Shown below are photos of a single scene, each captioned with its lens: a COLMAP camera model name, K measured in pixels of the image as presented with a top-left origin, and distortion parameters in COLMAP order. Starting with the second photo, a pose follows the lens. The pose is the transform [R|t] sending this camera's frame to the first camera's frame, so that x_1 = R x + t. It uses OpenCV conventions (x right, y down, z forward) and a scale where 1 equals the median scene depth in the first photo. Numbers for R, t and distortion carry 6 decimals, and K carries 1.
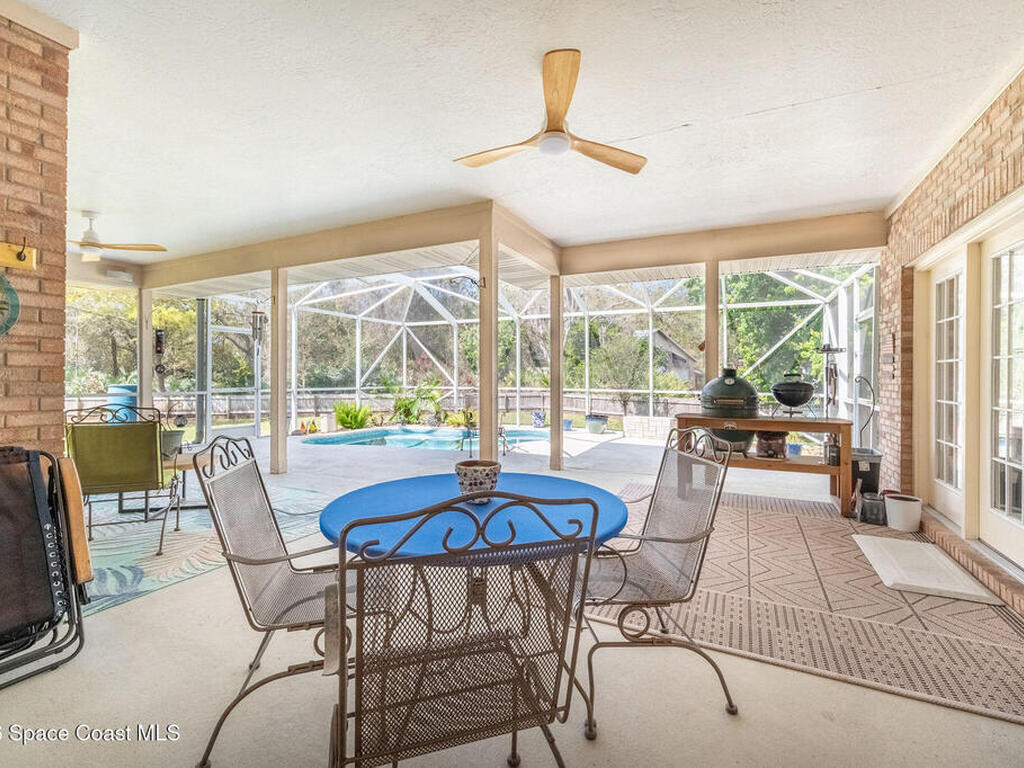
lens RADIAL K [[468.9, 0, 515.6], [0, 468.9, 379.9], [0, 0, 1]] dist [0.001079, -0.000101]
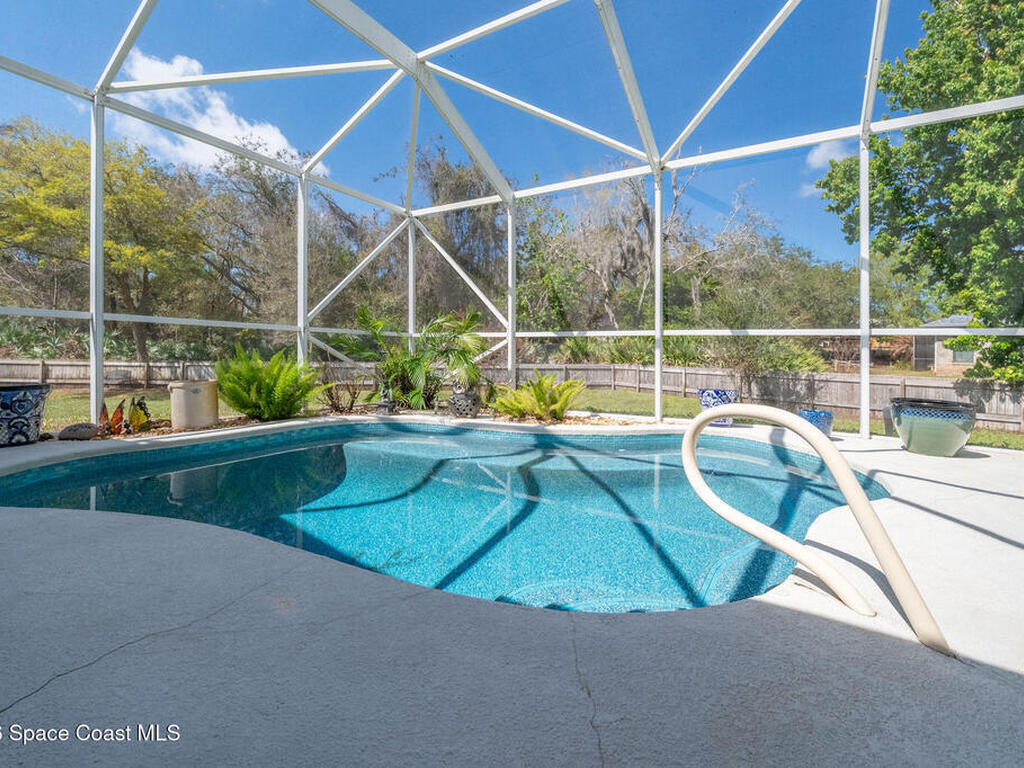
lens RADIAL K [[468.9, 0, 515.6], [0, 468.9, 379.9], [0, 0, 1]] dist [0.001079, -0.000101]
pose [[0.996793, 0.018637, -0.077822, -0.093532], [-0.014923, 0.998734, 0.048029, 0.044241], [0.078618, -0.046714, 0.995810, 0.575453]]
